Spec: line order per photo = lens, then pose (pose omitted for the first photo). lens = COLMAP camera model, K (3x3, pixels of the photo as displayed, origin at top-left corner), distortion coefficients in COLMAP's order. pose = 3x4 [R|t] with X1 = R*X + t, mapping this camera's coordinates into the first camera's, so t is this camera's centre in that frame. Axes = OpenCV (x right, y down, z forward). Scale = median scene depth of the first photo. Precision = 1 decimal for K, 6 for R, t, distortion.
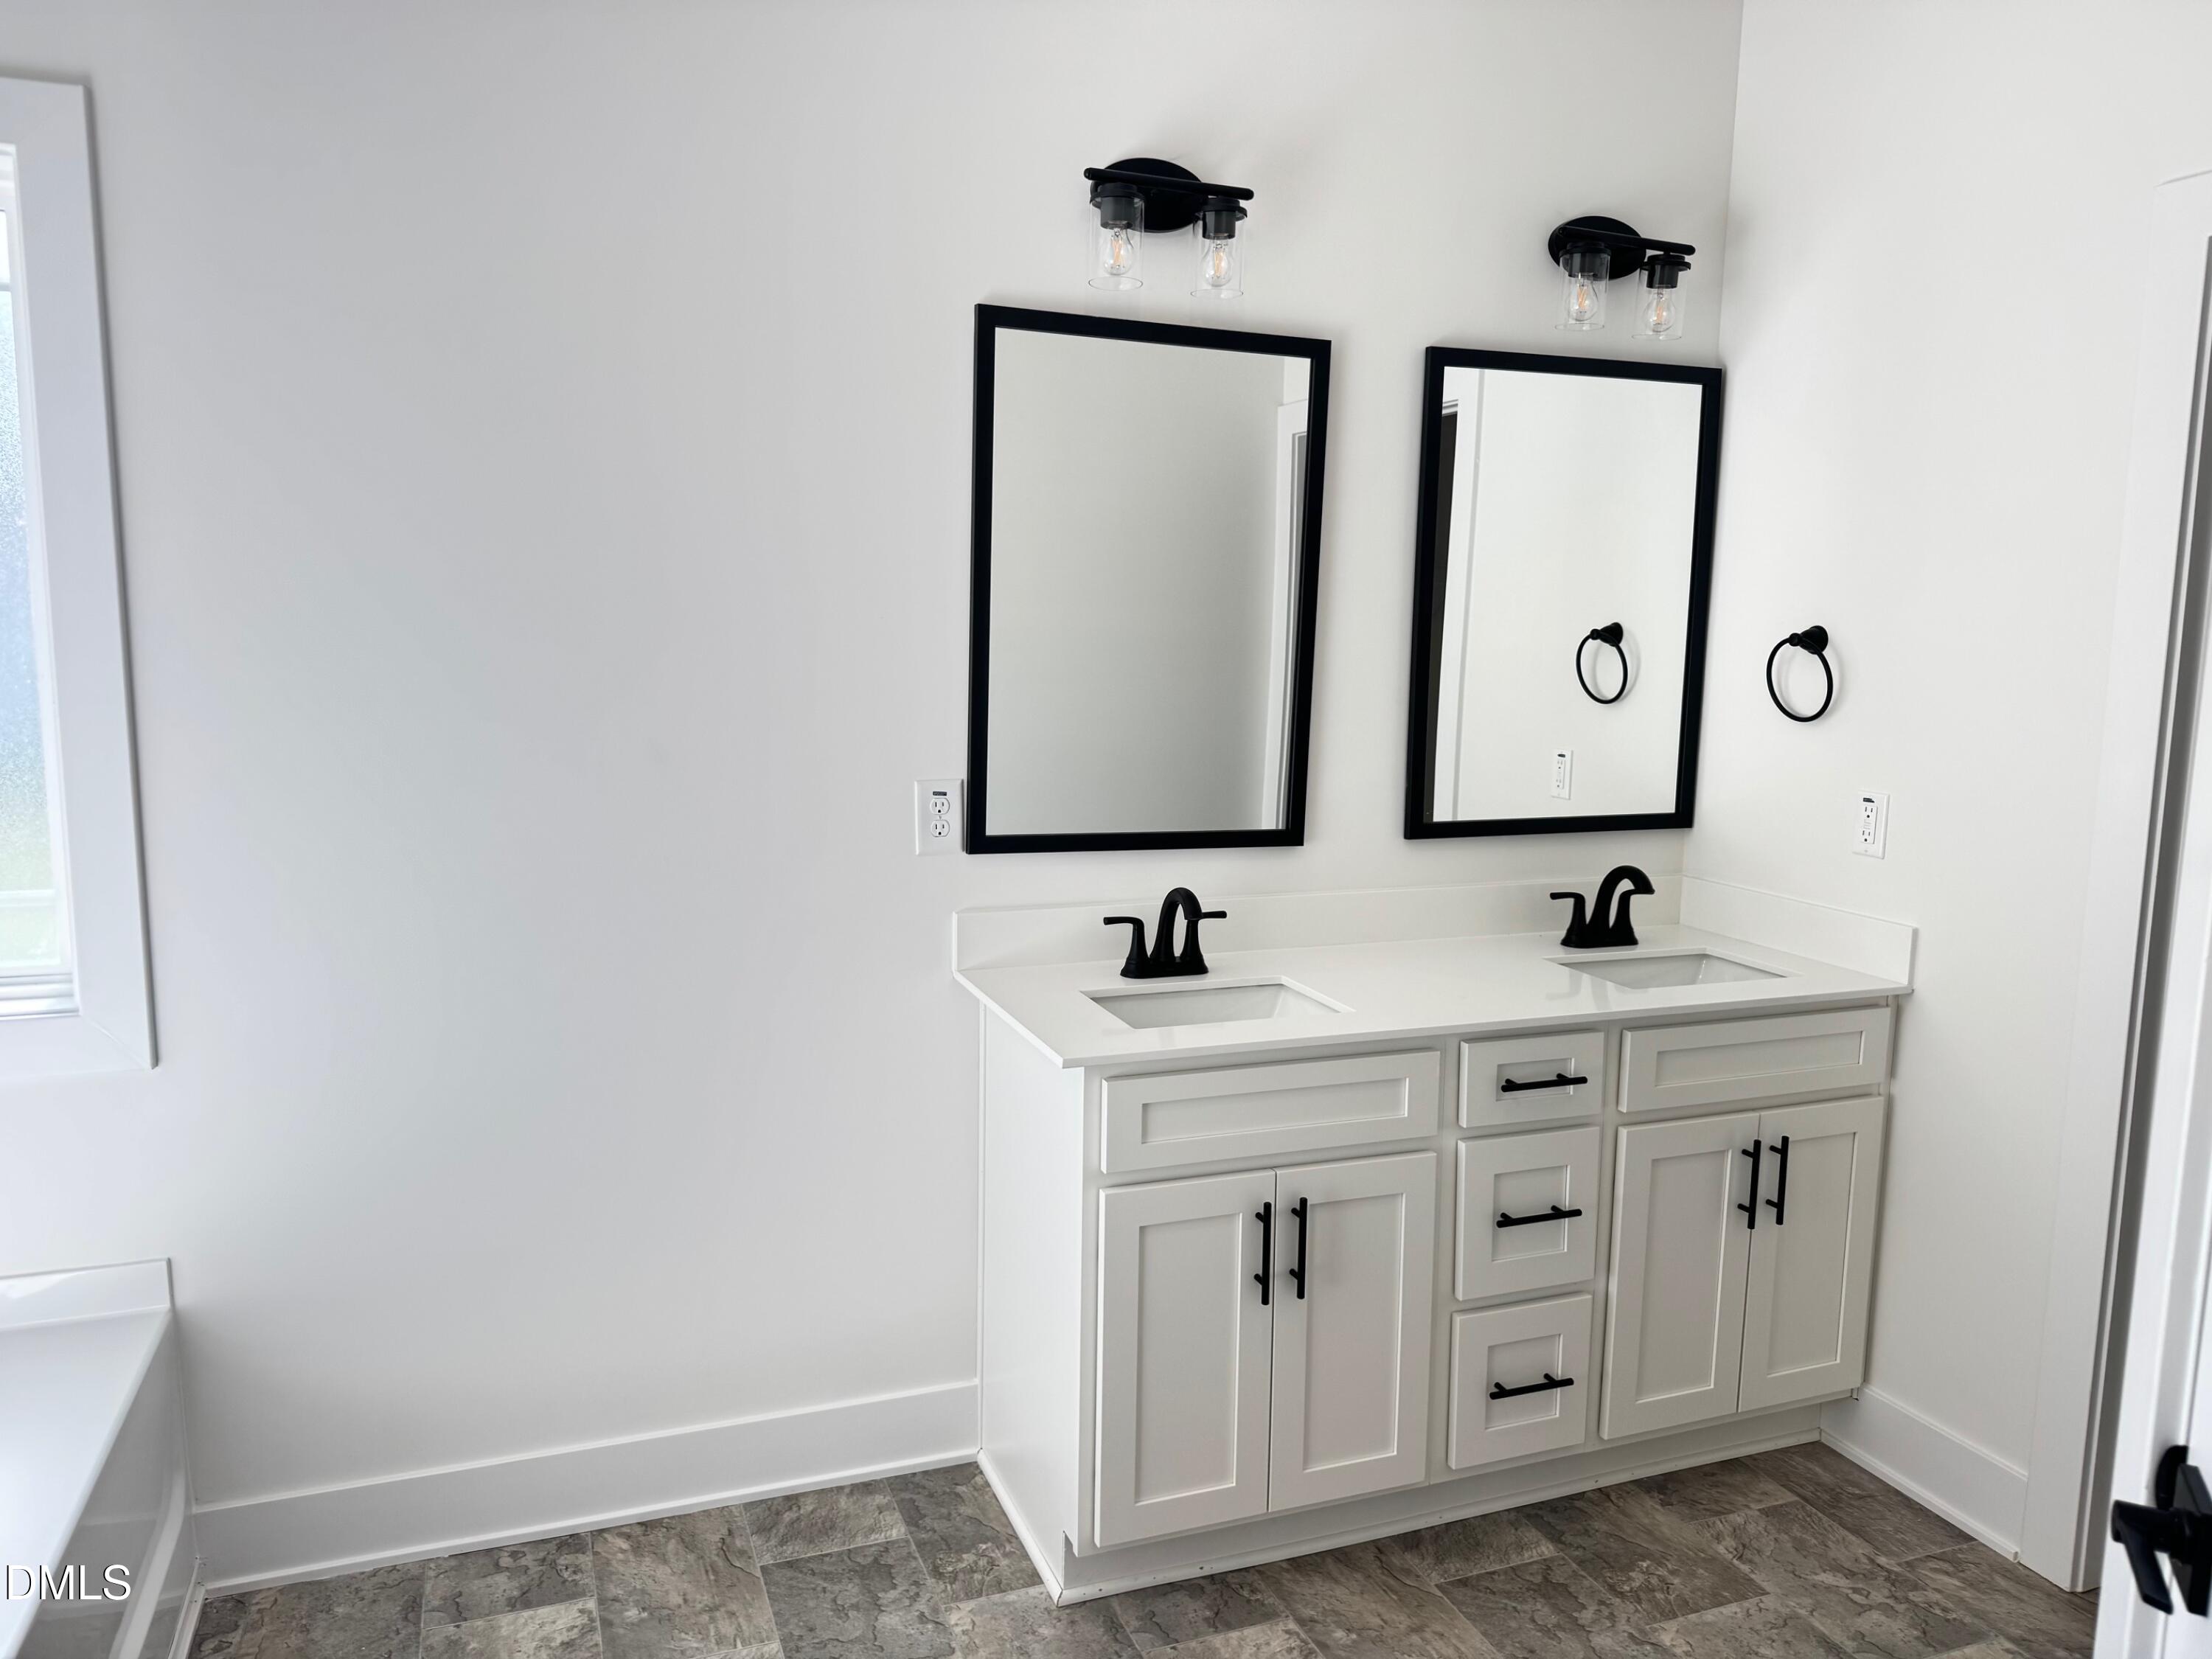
lens RADIAL K [[1535.9, 0, 1093.1], [0, 1535.9, 831.0], [0, 0, 1]] dist [0.092849, -0.143144]
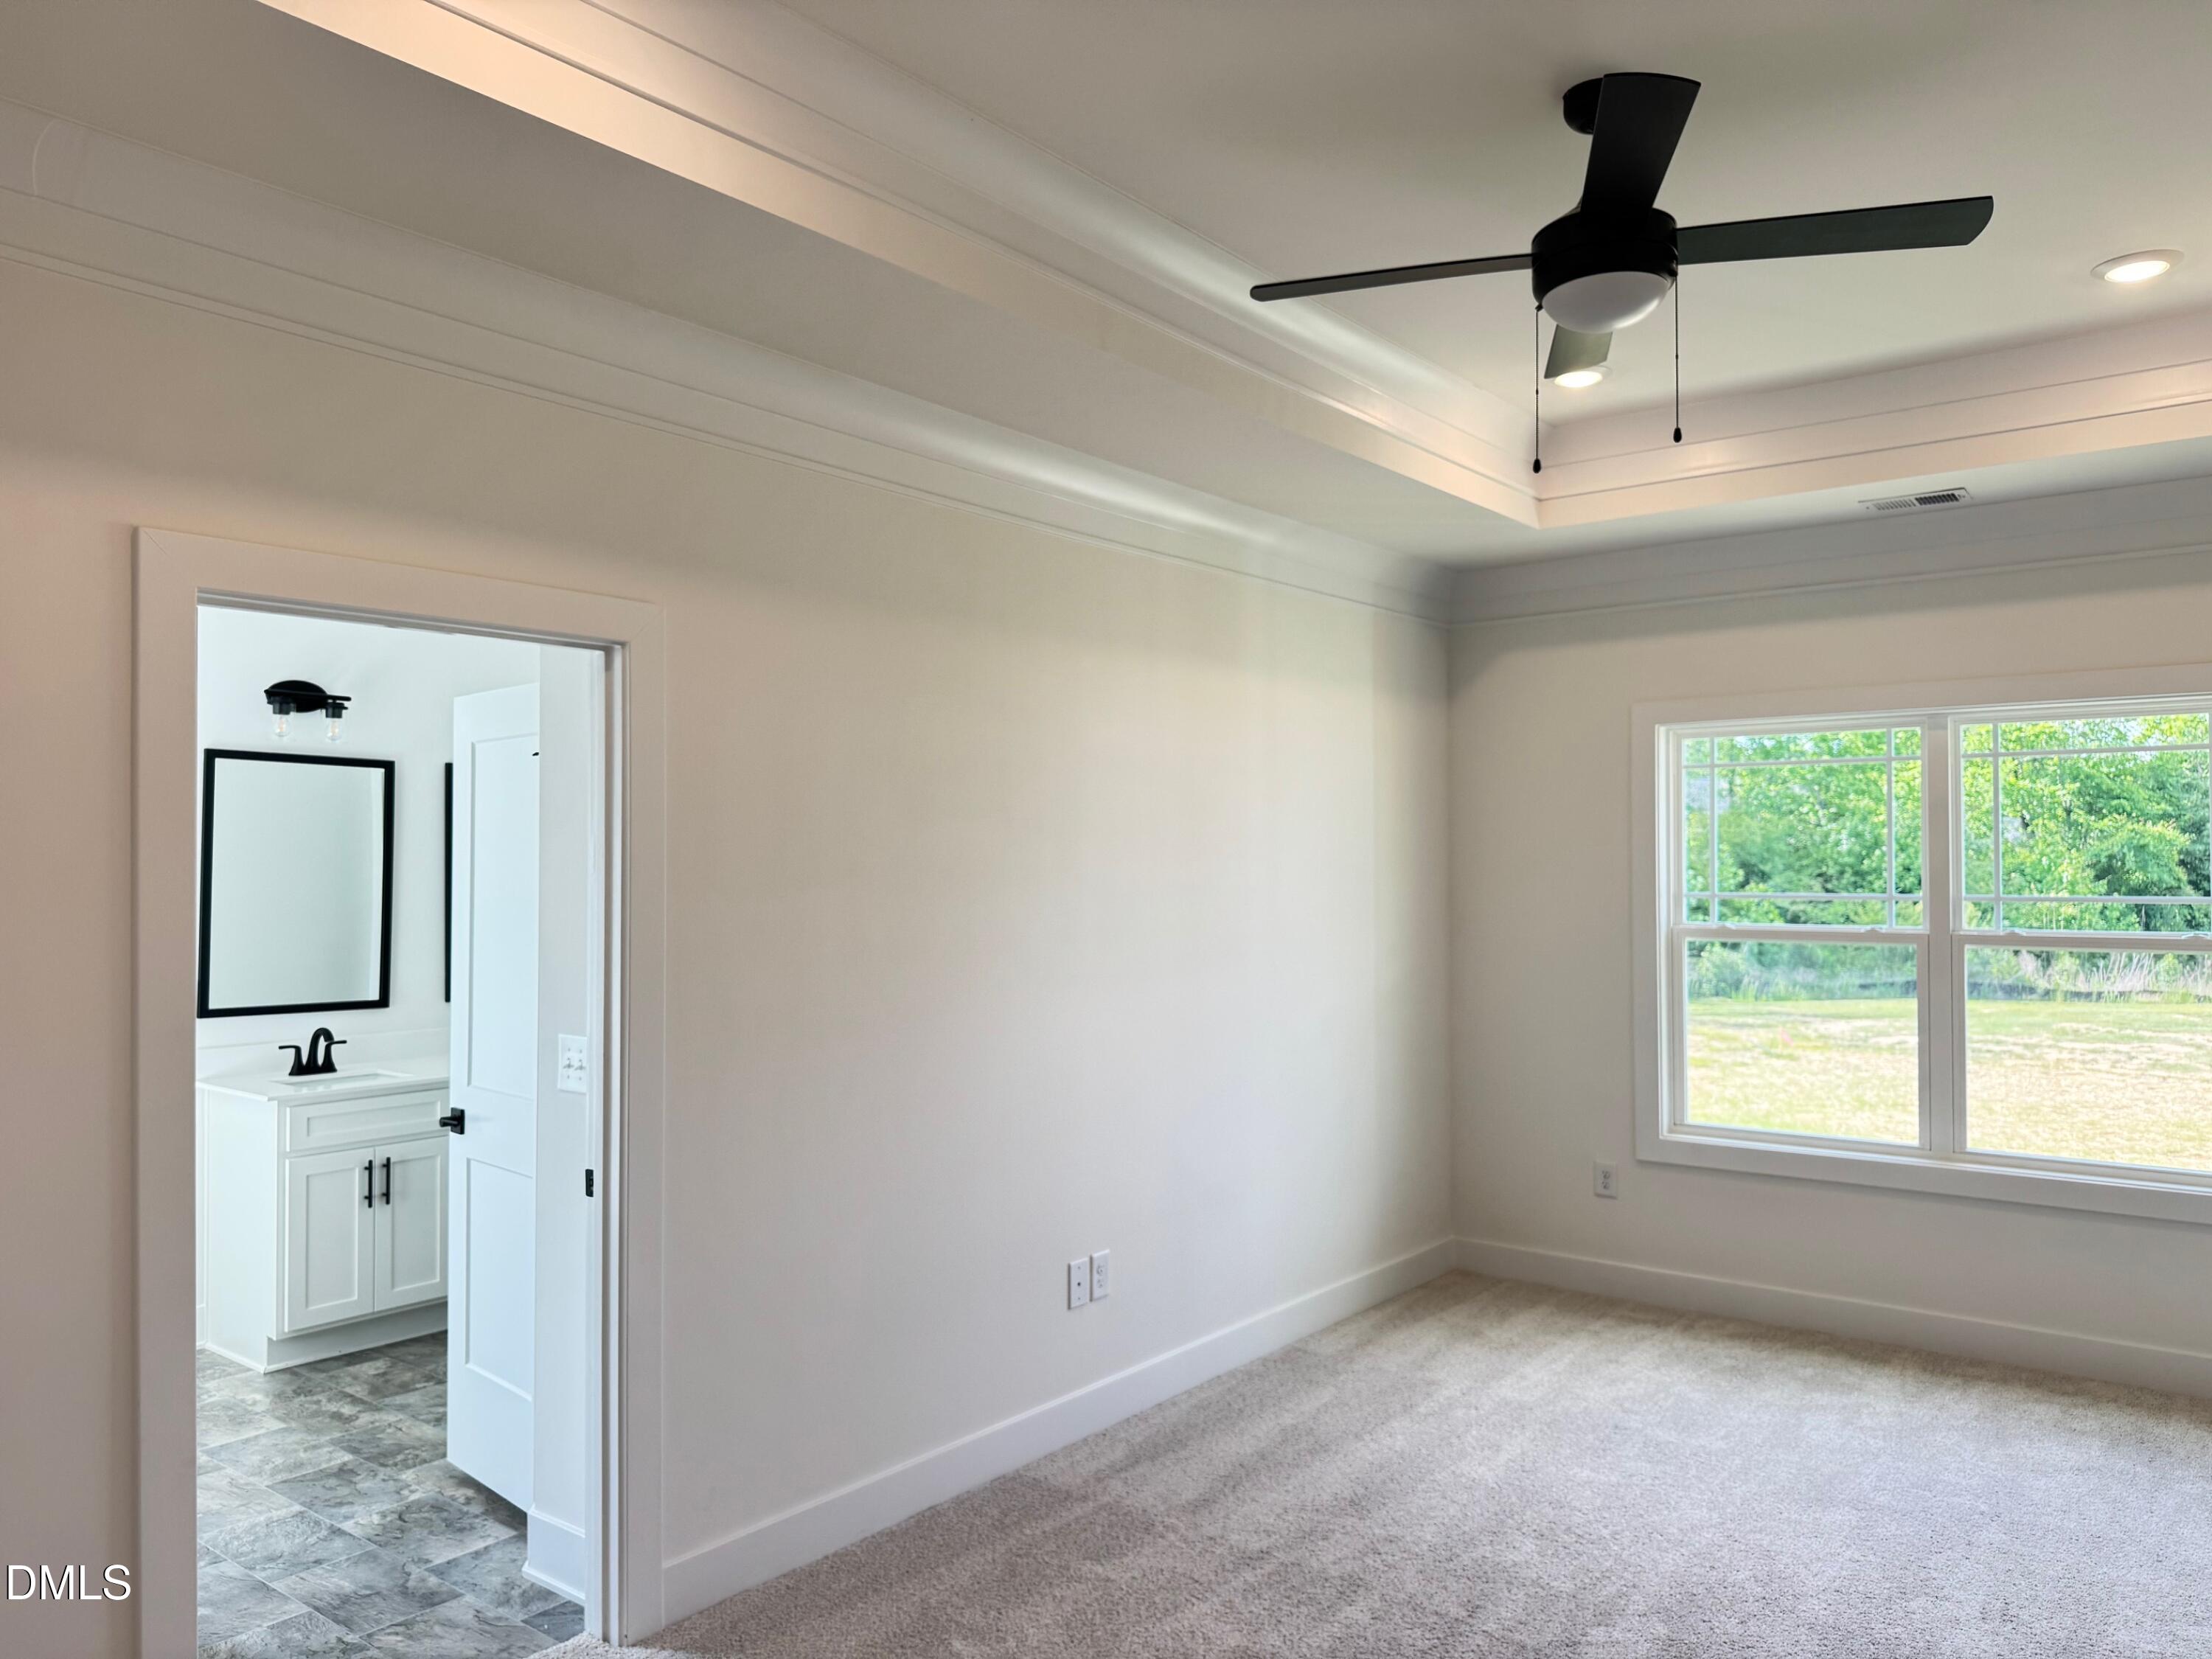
lens RADIAL K [[1601.4, 0, 1097.8], [0, 1601.4, 825.6], [0, 0, 1]] dist [0.025068, -0.039248]
pose [[0.864976, -0.010481, 0.501704, -0.121417], [0.086660, 0.987880, -0.128772, 0.140002], [-0.494274, 0.154863, 0.855401, -1.396846]]
